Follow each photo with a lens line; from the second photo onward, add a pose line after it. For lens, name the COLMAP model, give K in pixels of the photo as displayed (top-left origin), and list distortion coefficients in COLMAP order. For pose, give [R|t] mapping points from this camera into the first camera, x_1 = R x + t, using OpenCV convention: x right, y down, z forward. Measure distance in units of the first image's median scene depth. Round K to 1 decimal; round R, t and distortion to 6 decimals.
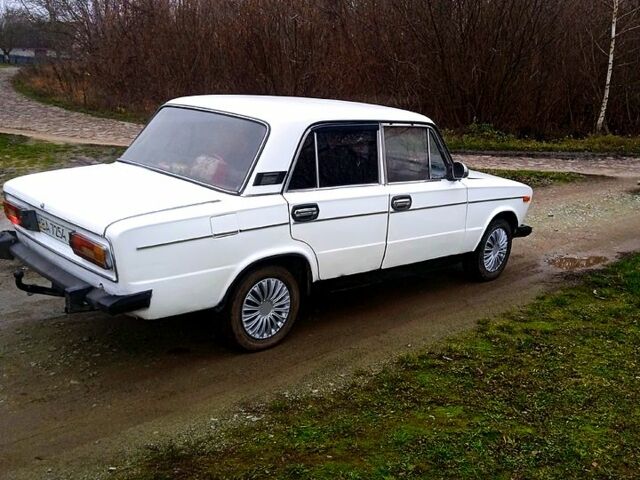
lens RADIAL K [[684.2, 0, 306.4], [0, 684.2, 240.1], [0, 0, 1]] dist [0.093793, -0.153053]
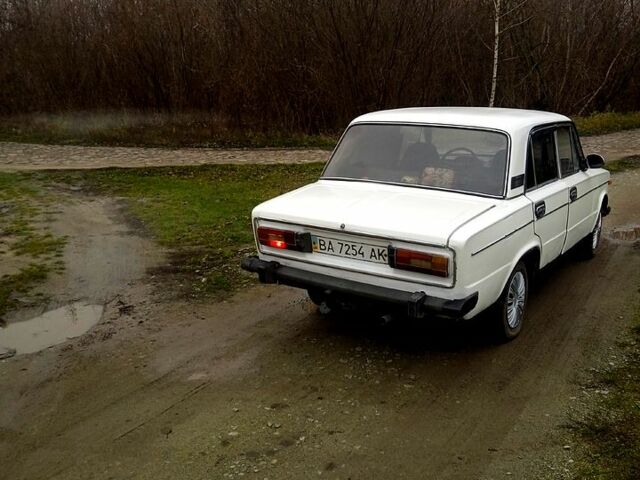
lens RADIAL K [[684.2, 0, 306.4], [0, 684.2, 240.1], [0, 0, 1]] dist [0.093793, -0.153053]
pose [[0.968940, -0.106355, 0.223257, -0.558136], [0.107288, 0.994196, 0.007984, -0.036028], [-0.222810, 0.016216, 0.974727, -0.005496]]
